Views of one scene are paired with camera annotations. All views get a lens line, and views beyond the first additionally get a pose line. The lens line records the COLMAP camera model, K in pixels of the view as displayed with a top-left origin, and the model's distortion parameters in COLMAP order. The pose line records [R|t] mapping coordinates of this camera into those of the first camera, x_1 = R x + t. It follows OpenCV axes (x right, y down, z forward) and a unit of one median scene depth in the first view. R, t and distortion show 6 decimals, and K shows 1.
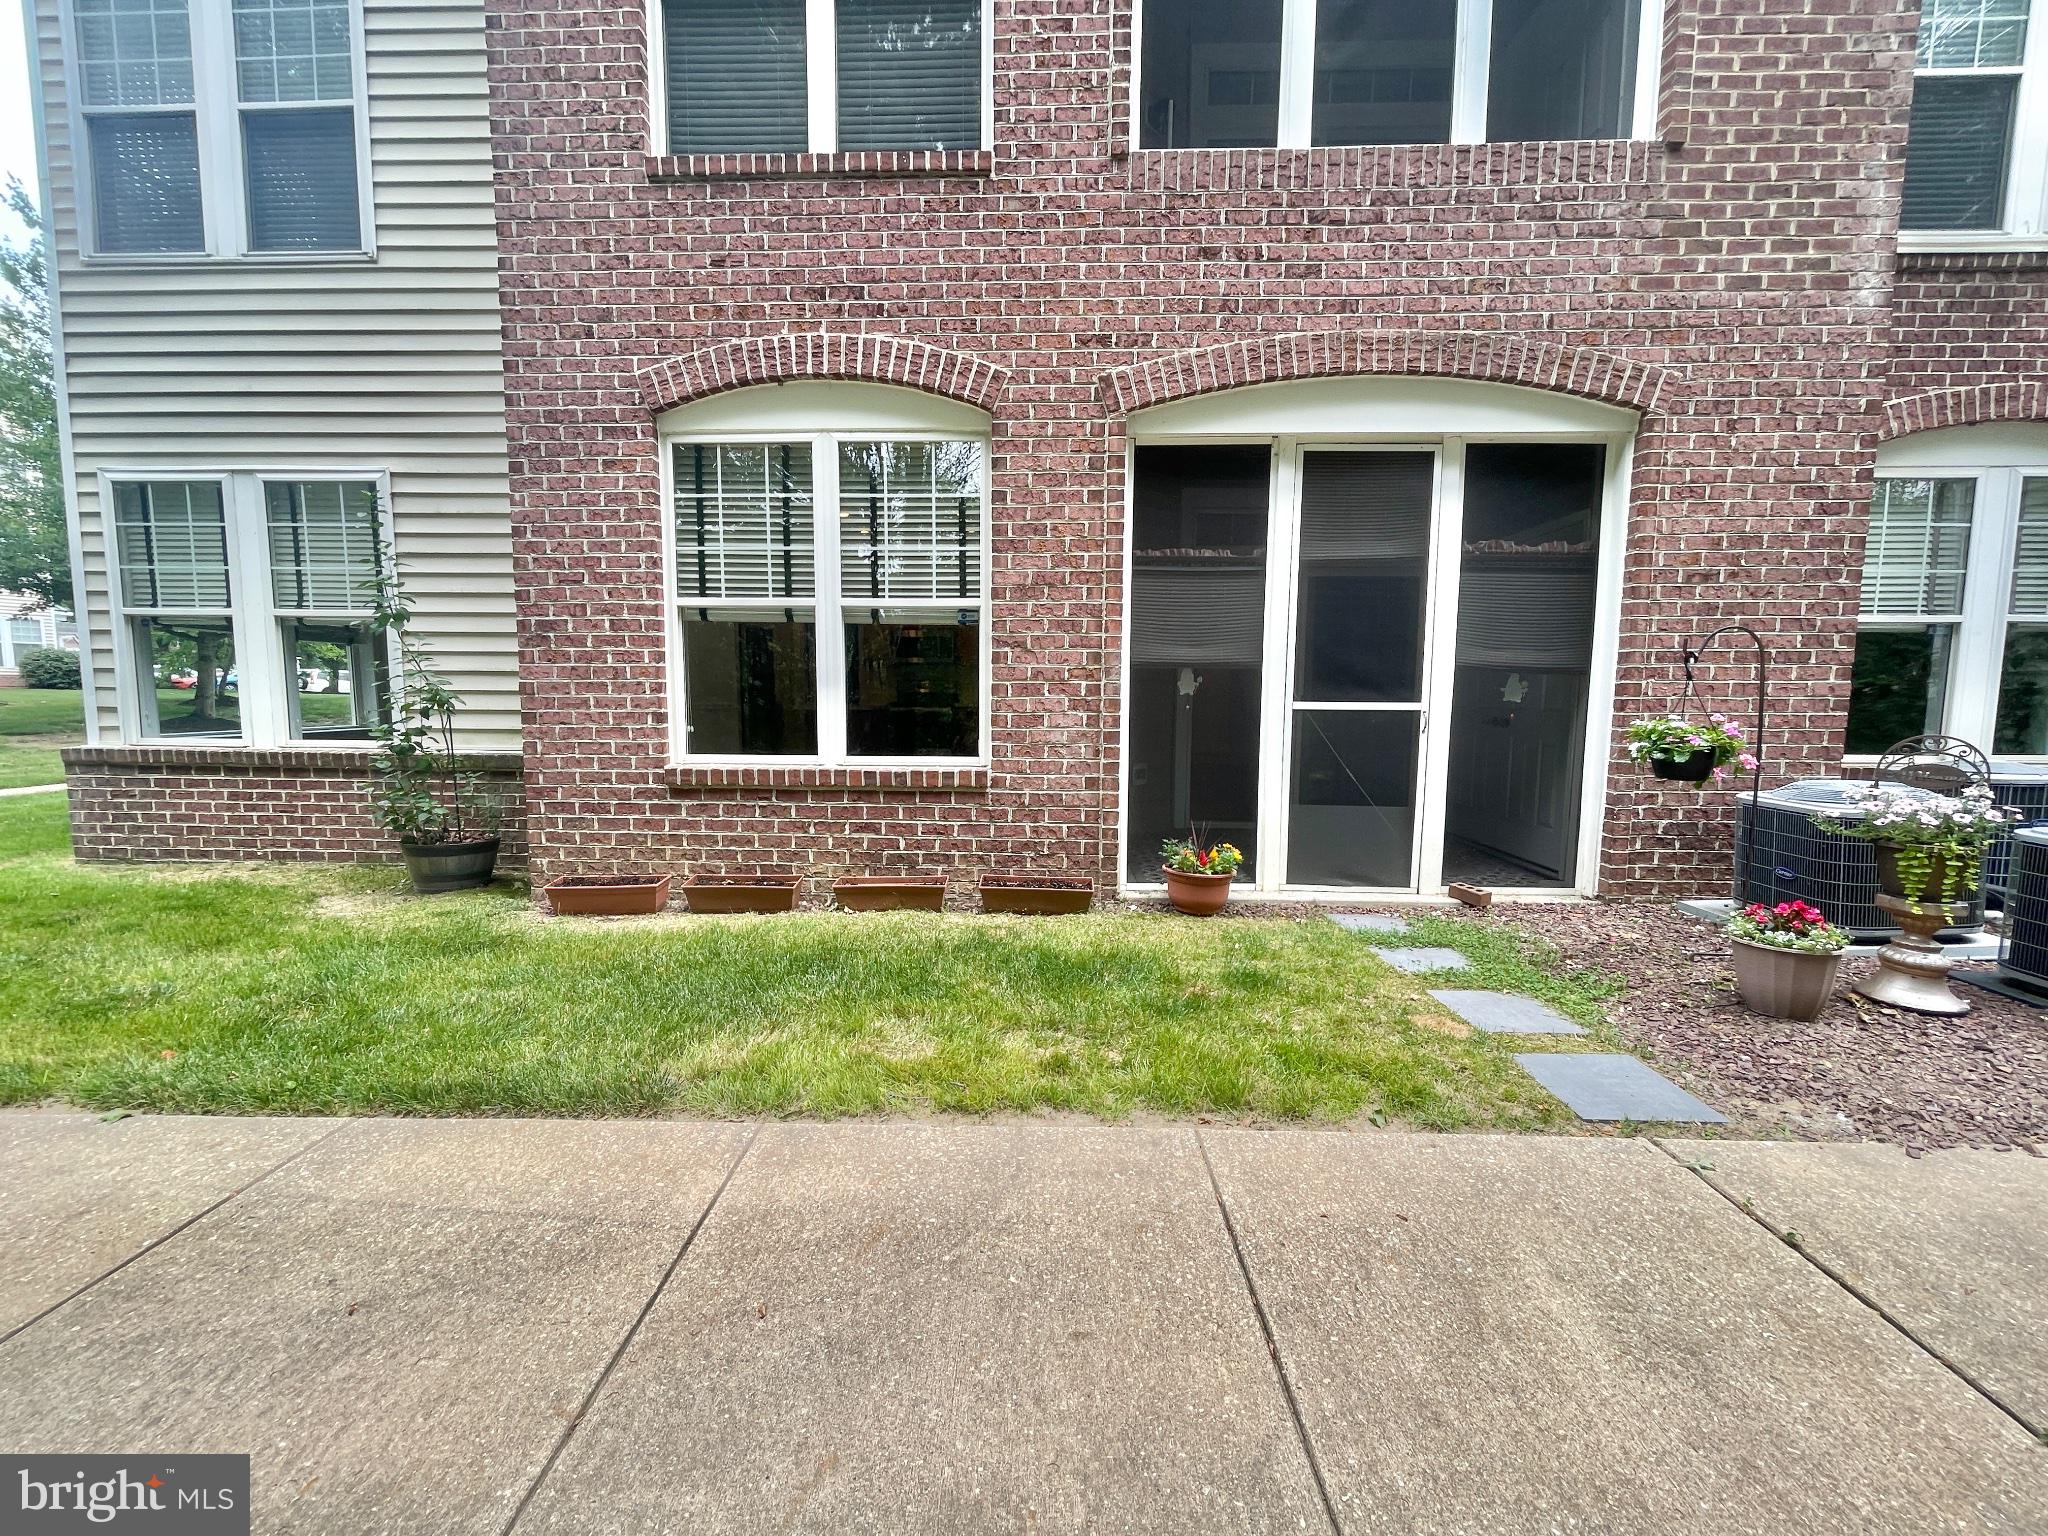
lens RADIAL K [[824.3, 0, 1010.7], [0, 824.3, 761.6], [0, 0, 1]] dist [0.000002, -0.000315]
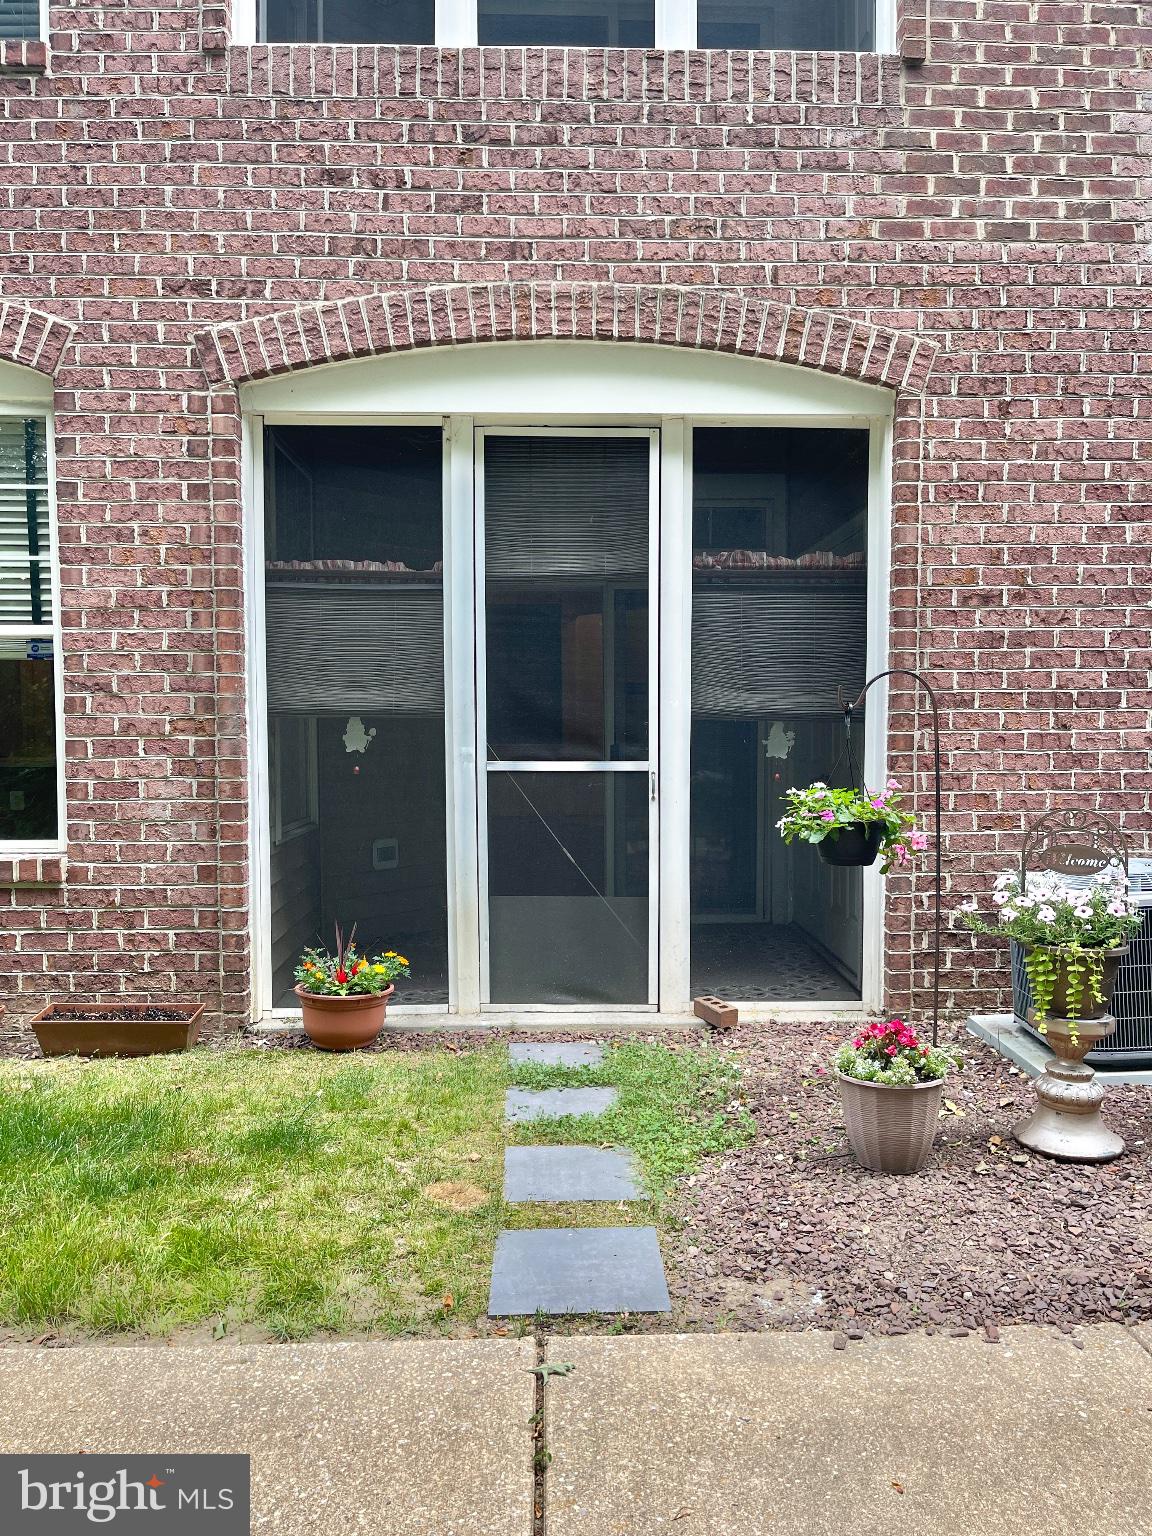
lens RADIAL K [[1147.3, 0, 590.9], [0, 1147.3, 776.9], [0, 0, 1]] dist [0.059923, -0.081640]
pose [[0.997639, -0.010267, 0.067905, 0.396312], [0.012988, 0.999125, -0.039752, -0.016139], [-0.067438, 0.040540, 0.996899, -0.064596]]
